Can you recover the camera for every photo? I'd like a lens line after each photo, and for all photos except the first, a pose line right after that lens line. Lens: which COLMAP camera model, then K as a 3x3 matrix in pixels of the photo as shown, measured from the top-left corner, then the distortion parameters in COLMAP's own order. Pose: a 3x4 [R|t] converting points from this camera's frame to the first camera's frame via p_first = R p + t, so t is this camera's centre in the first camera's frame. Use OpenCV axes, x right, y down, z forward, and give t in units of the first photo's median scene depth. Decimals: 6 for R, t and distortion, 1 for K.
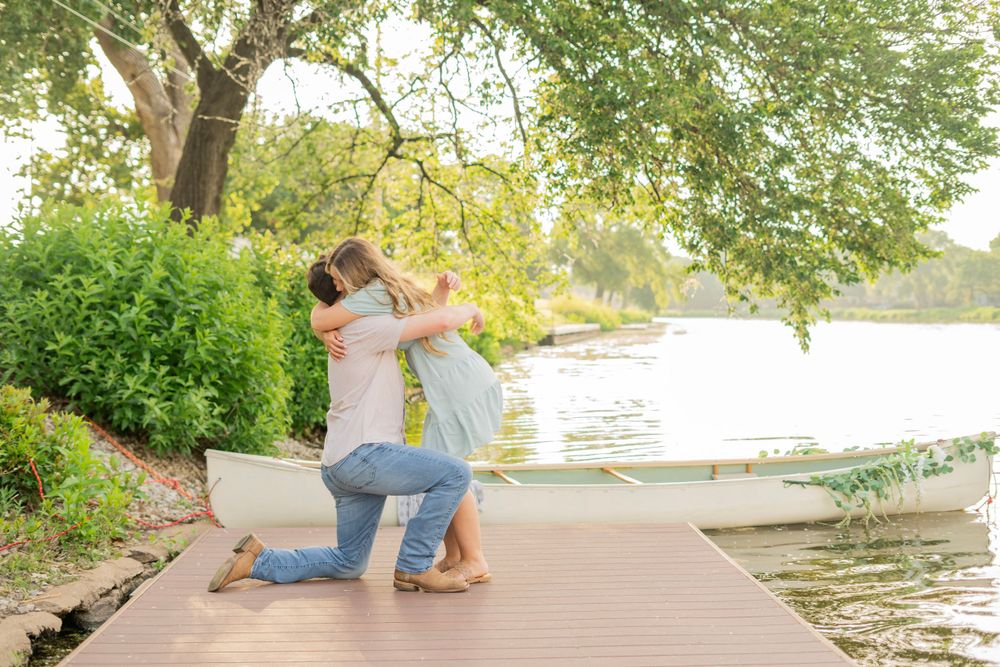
lens RADIAL K [[1448.0, 0, 498.9], [0, 1448.0, 312.8], [0, 0, 1]] dist [-0.004910, 0.002739]
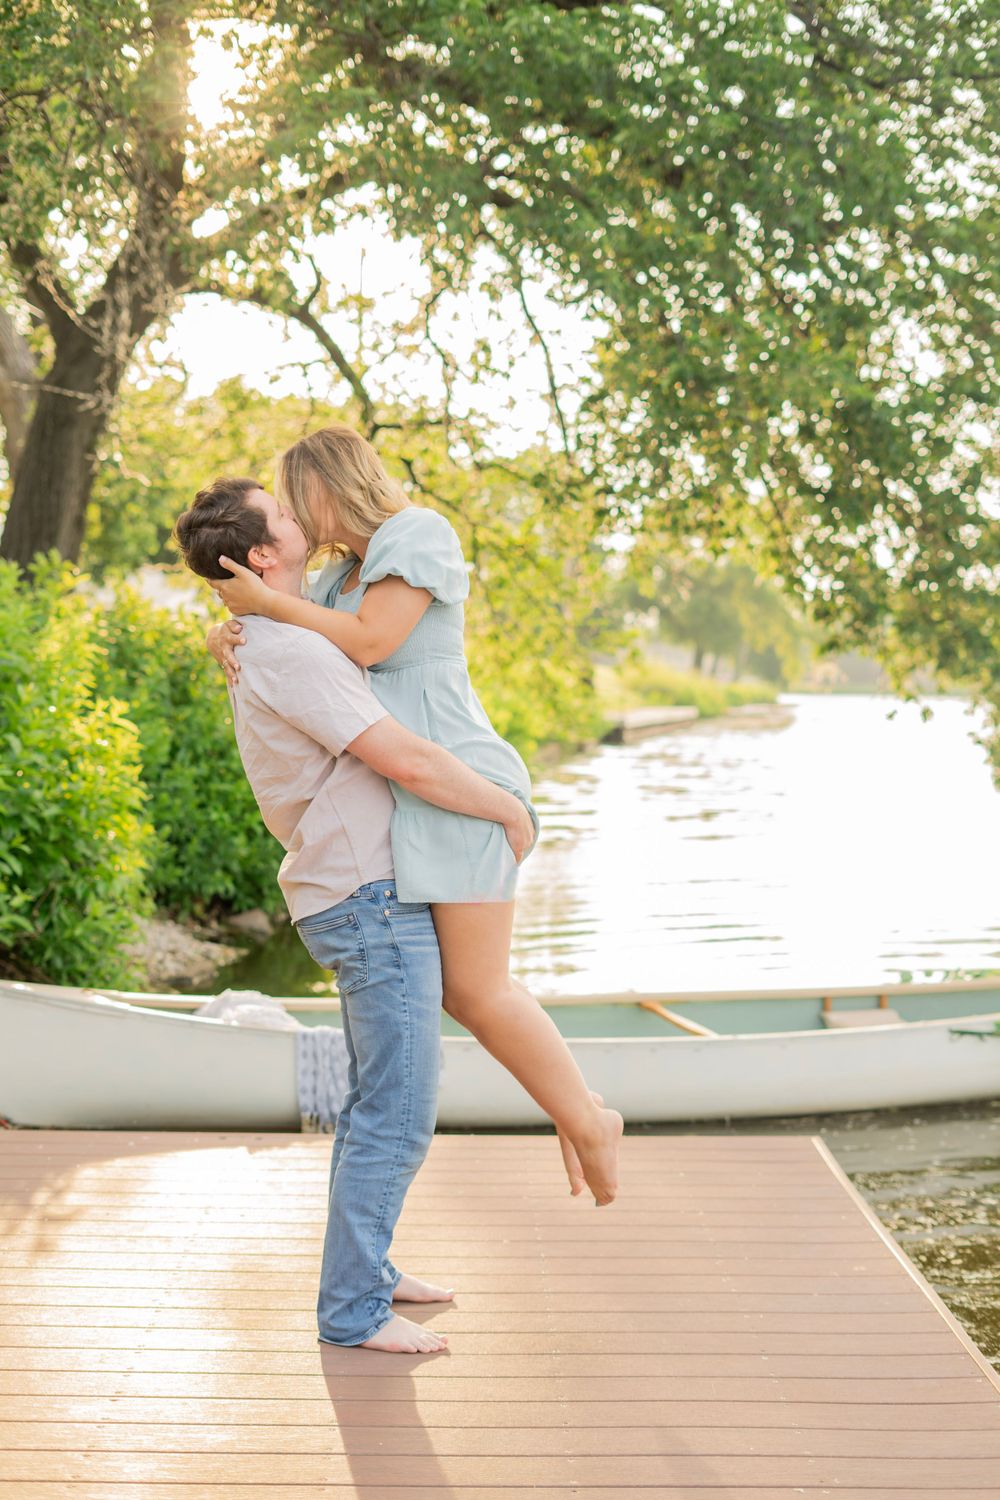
lens RADIAL K [[2164.6, 0, 500.0], [0, 2164.6, 750.0], [0, 0, 1]] dist [-0.005304, -0.043076]
pose [[0.999658, 0.013022, -0.022662, 0.010660], [-0.012291, 0.999409, 0.032111, -0.011230], [0.023066, -0.031821, 0.999227, 0.064383]]
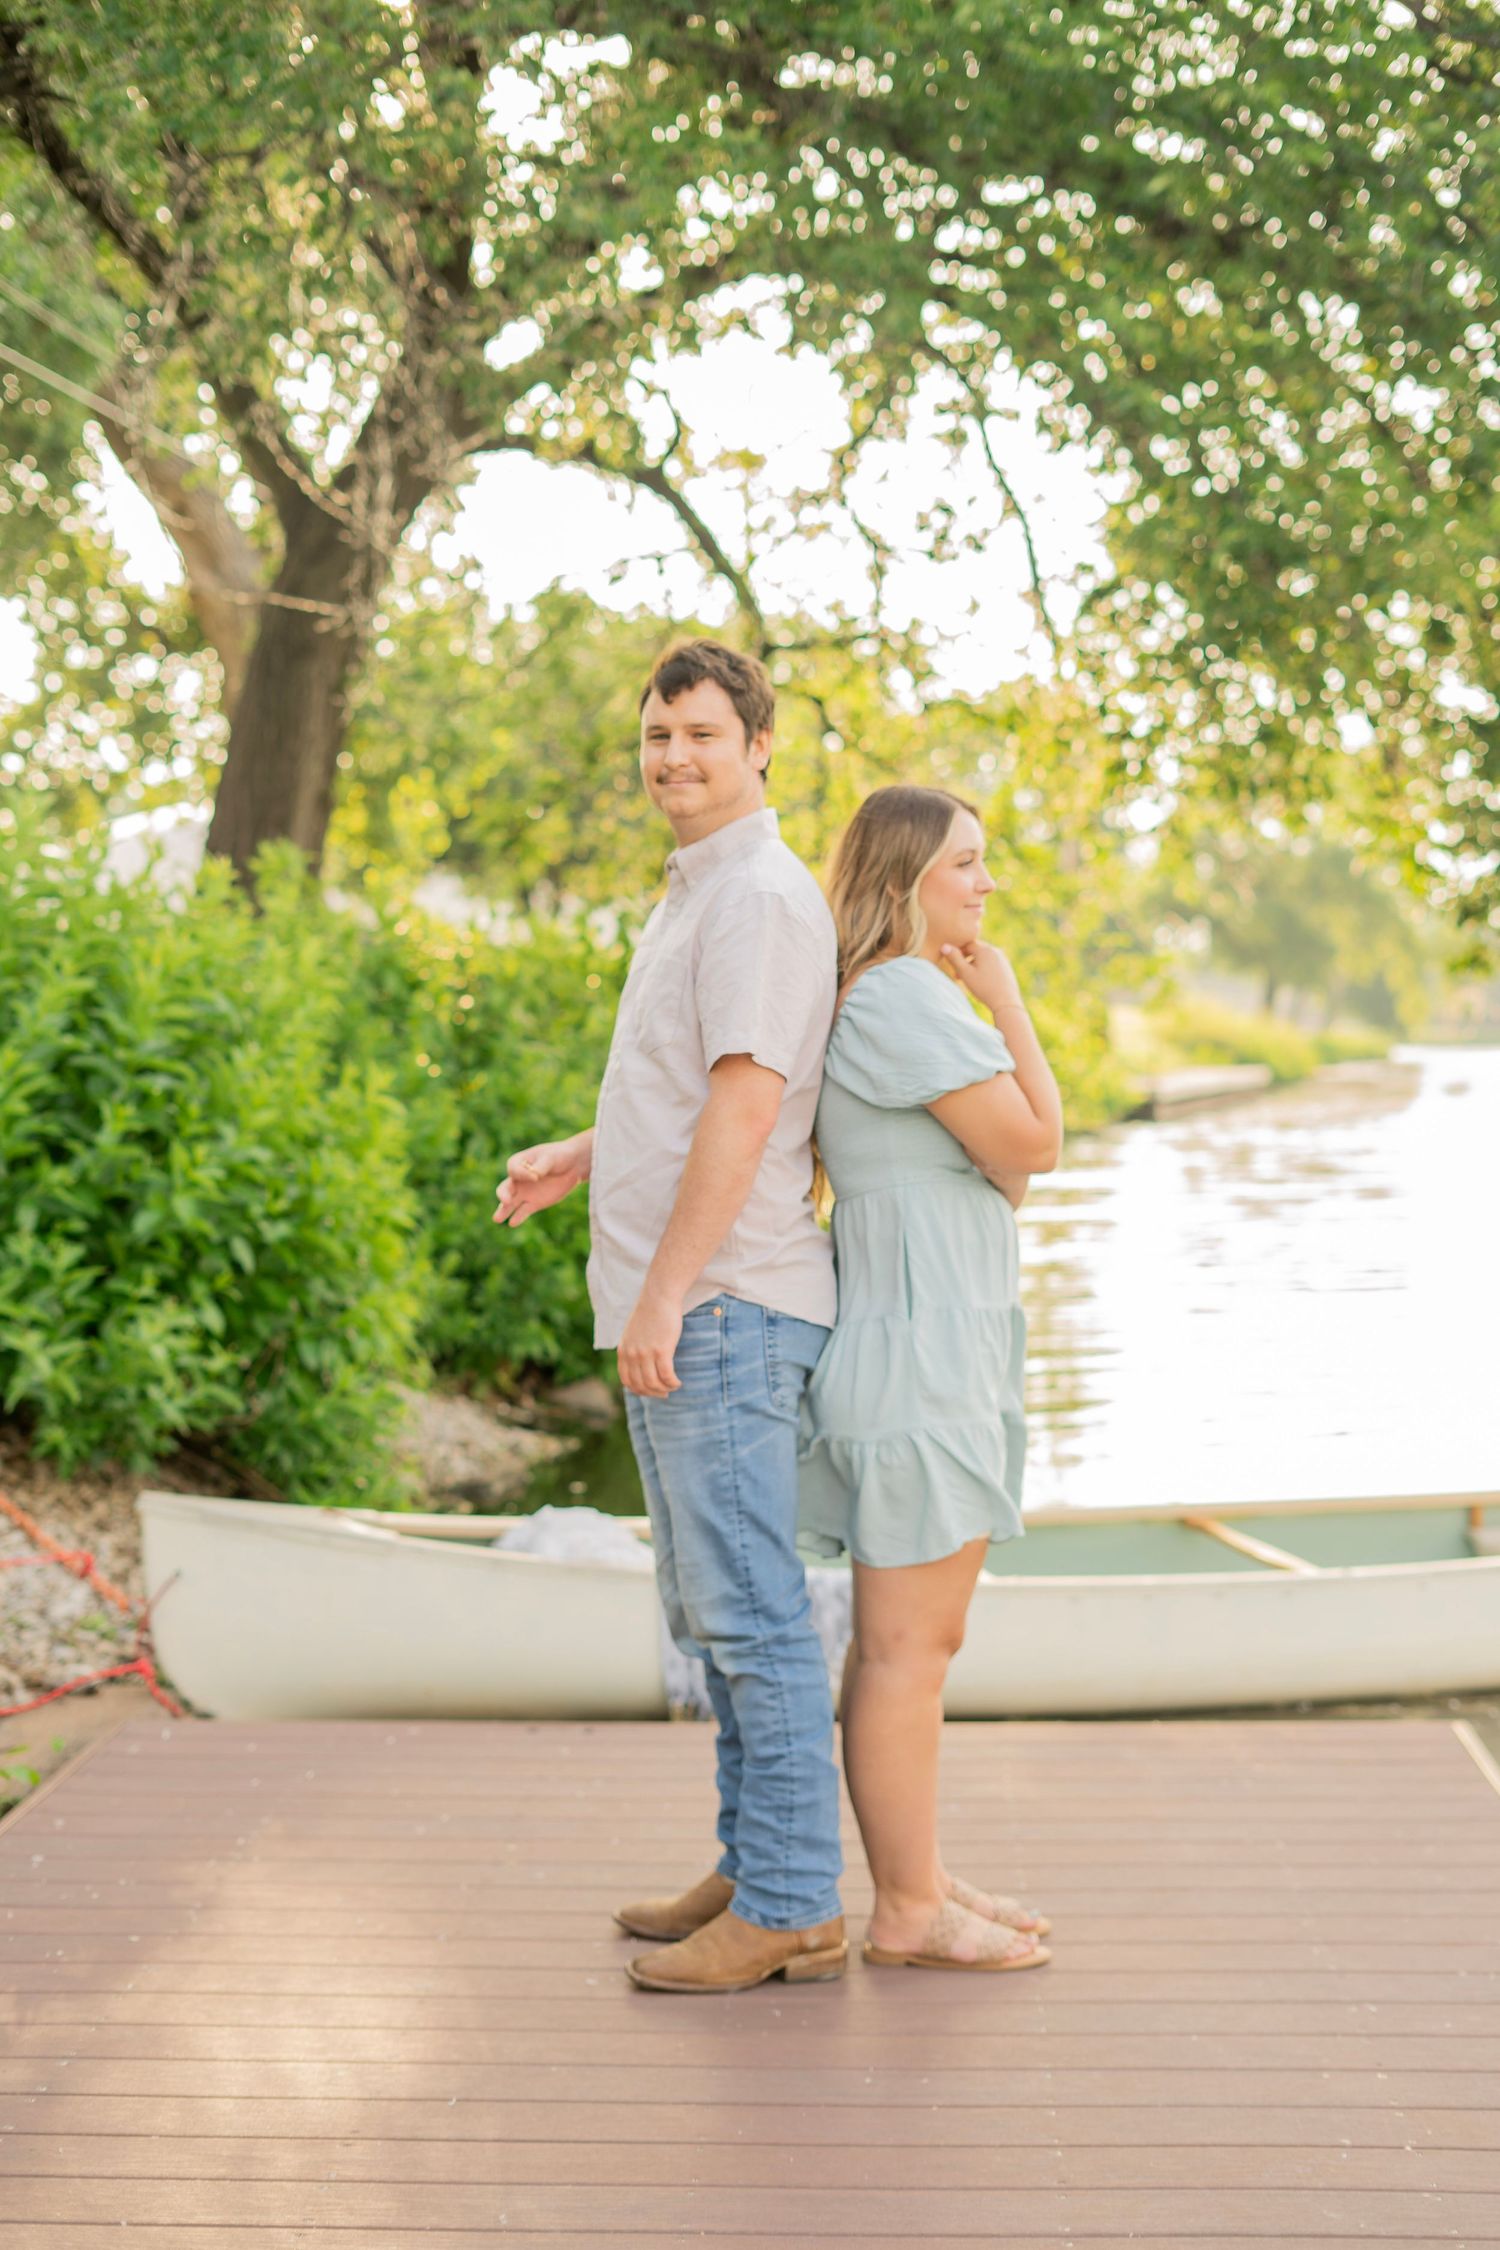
lens RADIAL K [[3246.8, 0, 750.0], [0, 3246.8, 1125.0], [0, 0, 1]] dist [-0.005304, -0.043076]
pose [[0.995879, -0.001388, -0.090684, 0.012655], [0.003914, 0.999609, 0.027692, -0.009318], [0.090610, -0.027933, 0.995495, 0.076909]]
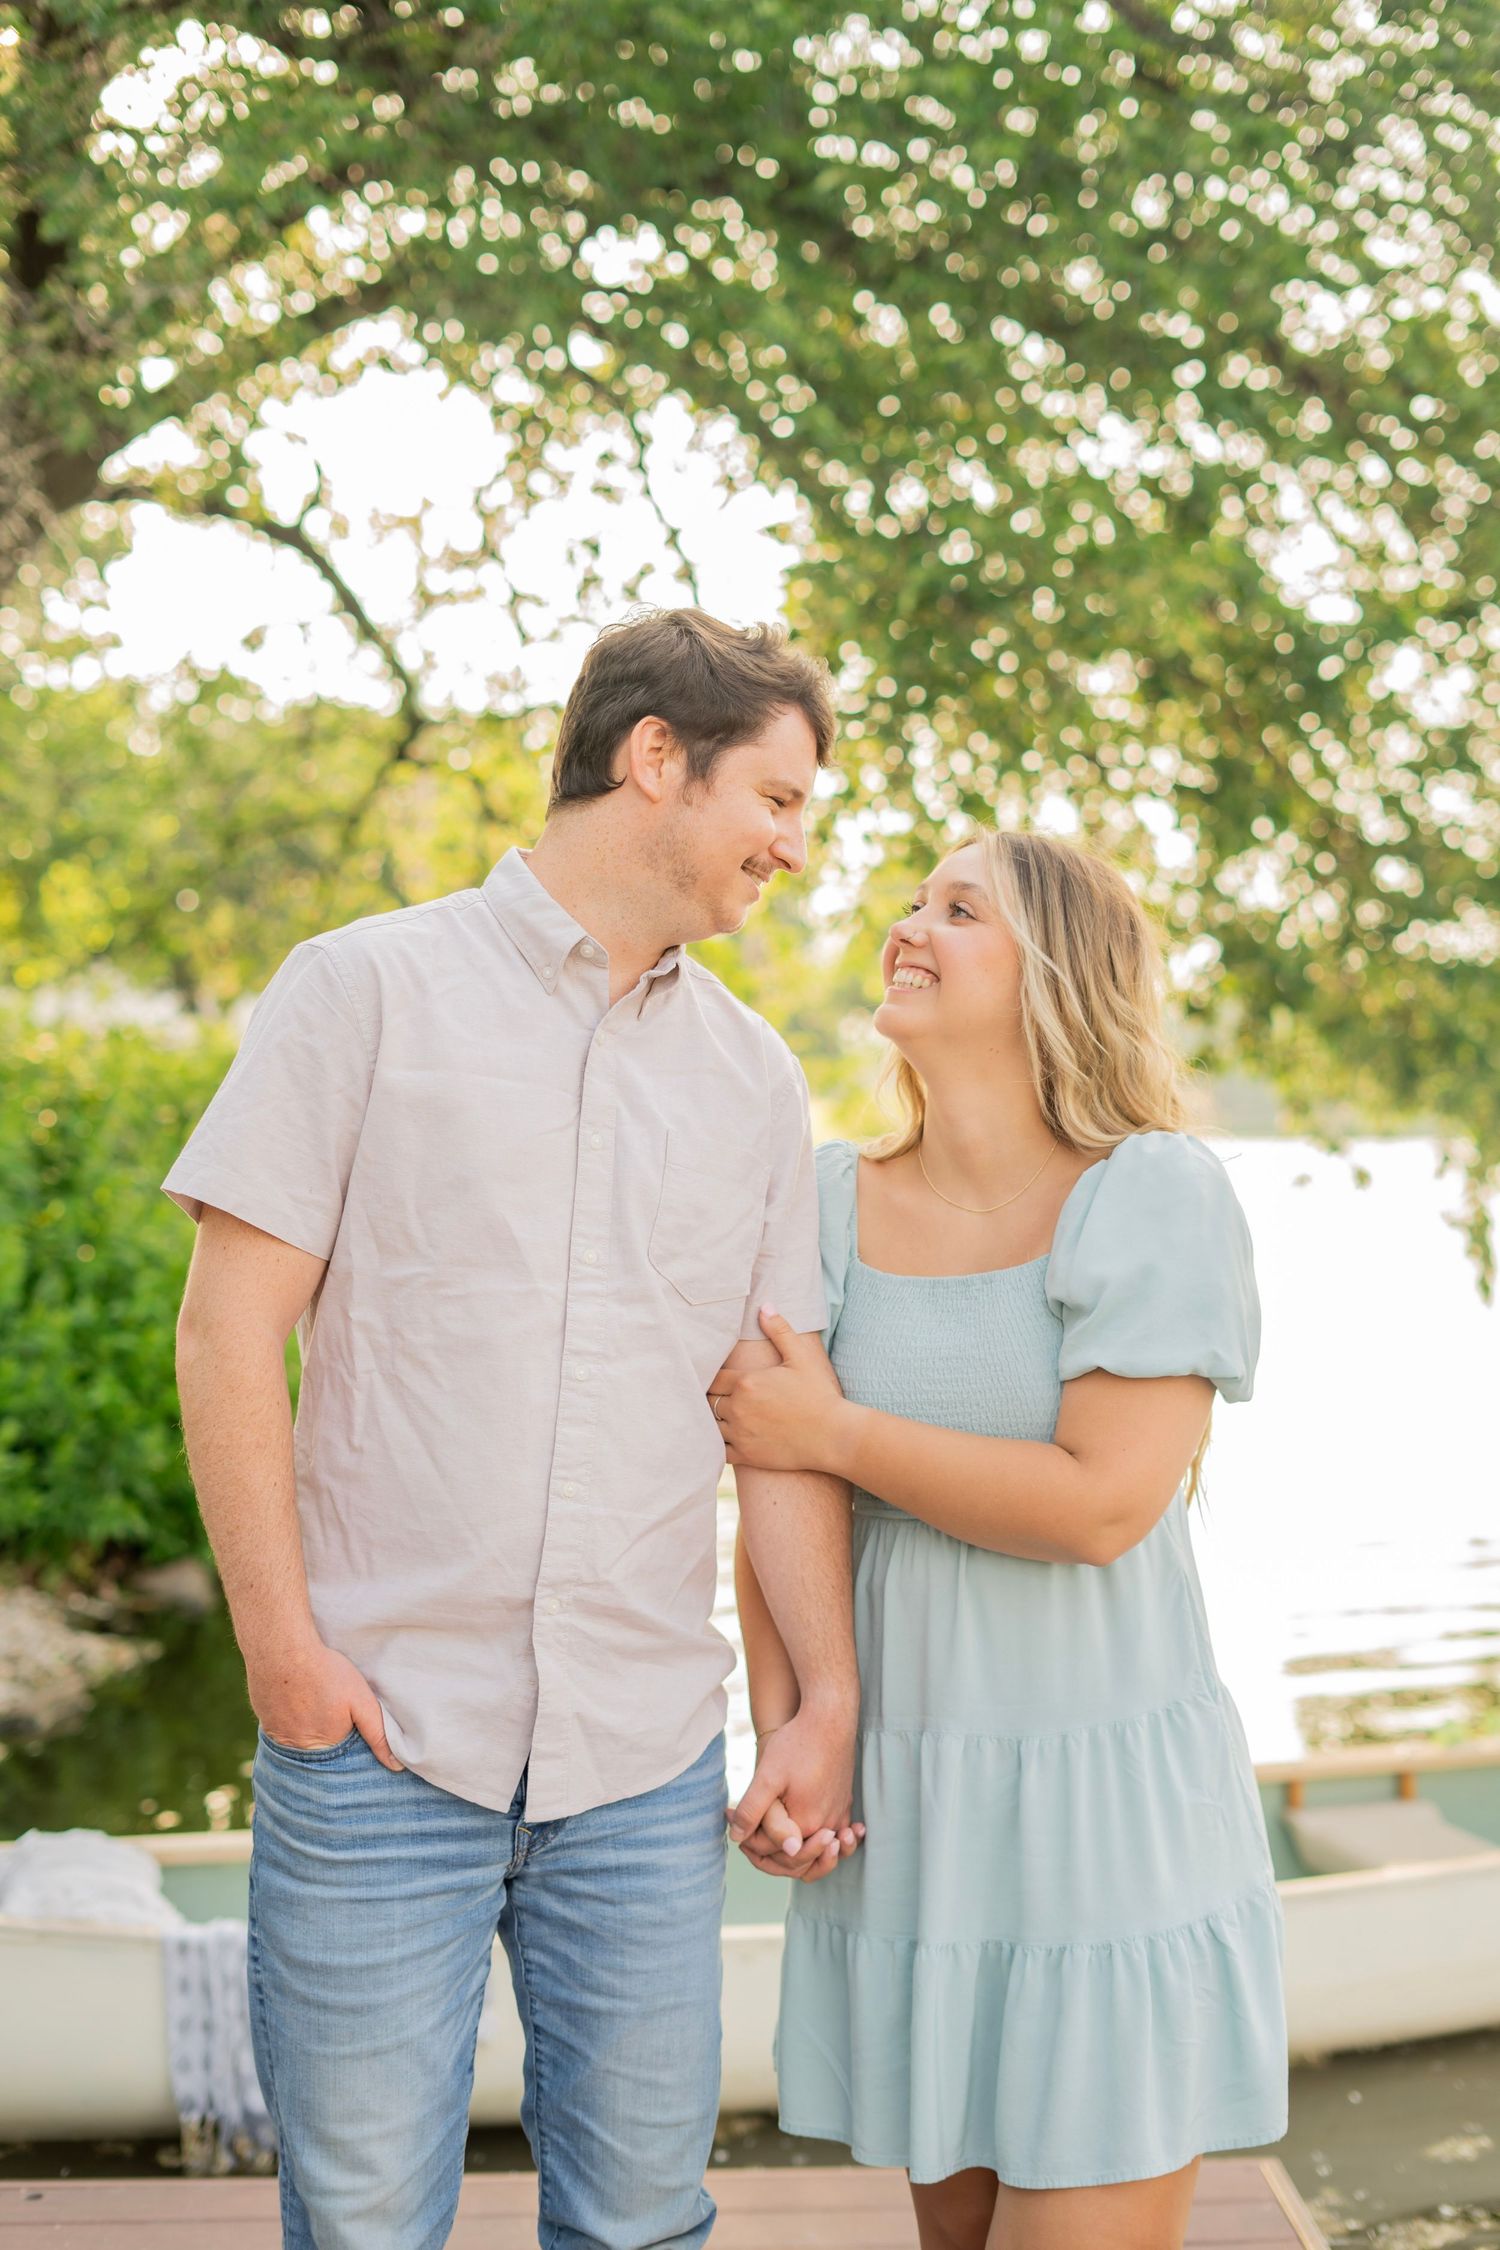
lens RADIAL K [[3196.9, 0, 811.5], [0, 3196.9, 1153.6], [0, 0, 1]] dist [-0.004935, -0.000129]
pose [[0.999651, -0.010112, 0.024391, 0.015670], [0.009894, 0.999910, 0.009040, -0.013575], [-0.024480, -0.008796, 0.999662, 0.172806]]
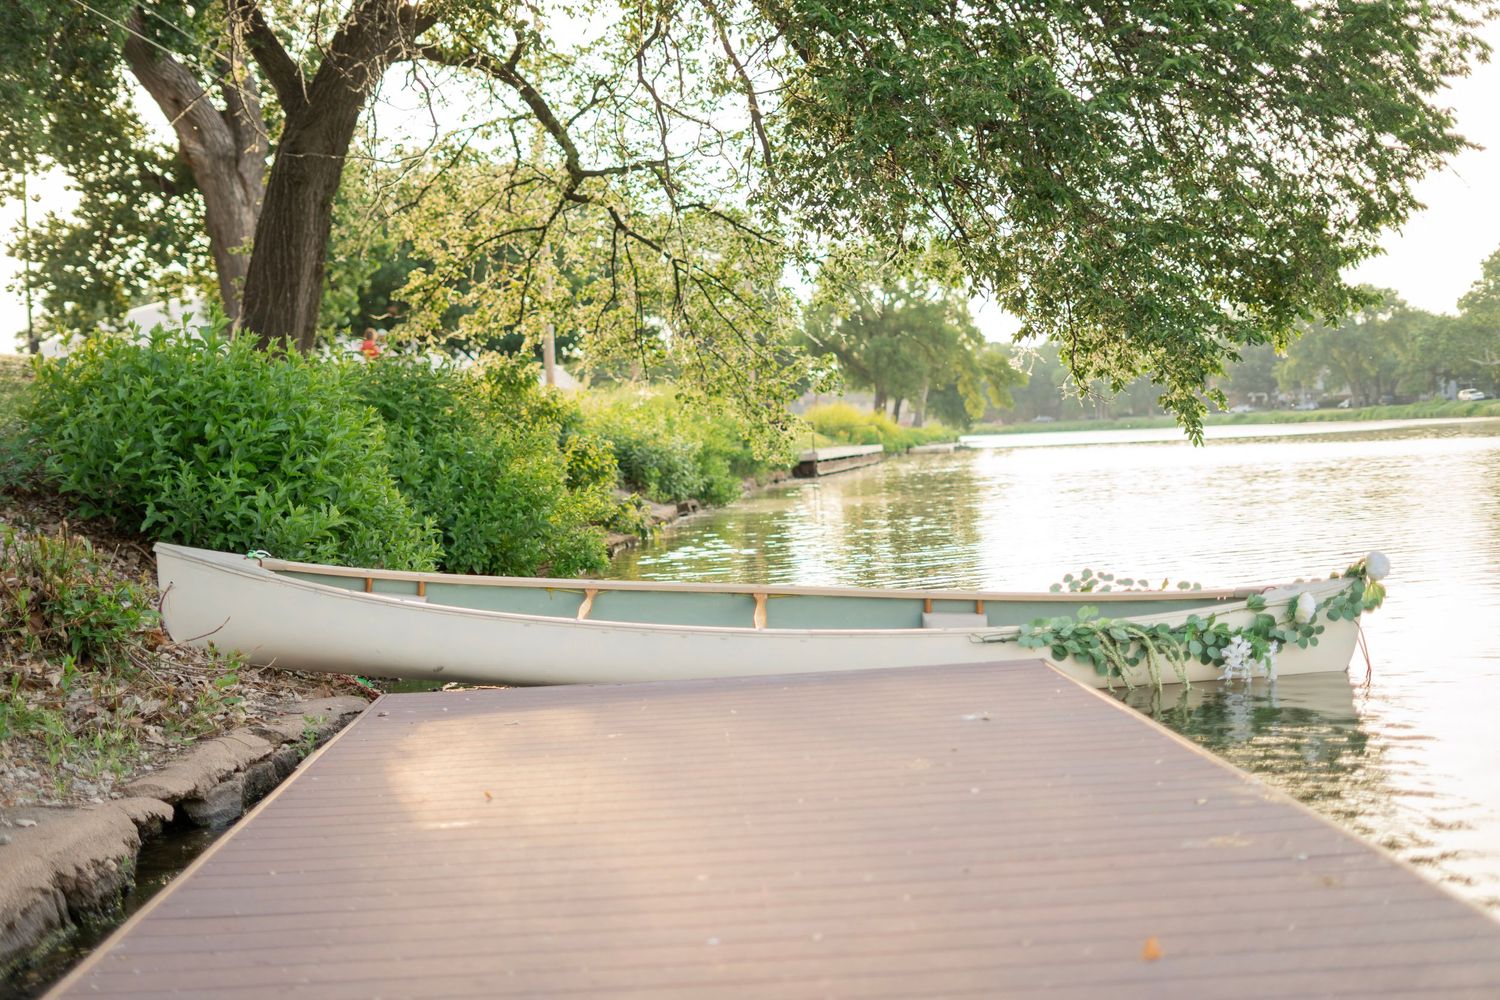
lens RADIAL K [[2181.6, 0, 758.1], [0, 2181.6, 426.2], [0, 0, 1]] dist [-0.013704, 0.051217]
pose [[0.998842, -0.046279, 0.013170, -0.004721], [0.046388, 0.998890, -0.008131, 0.013206], [-0.012779, 0.008732, 0.999880, -0.027210]]
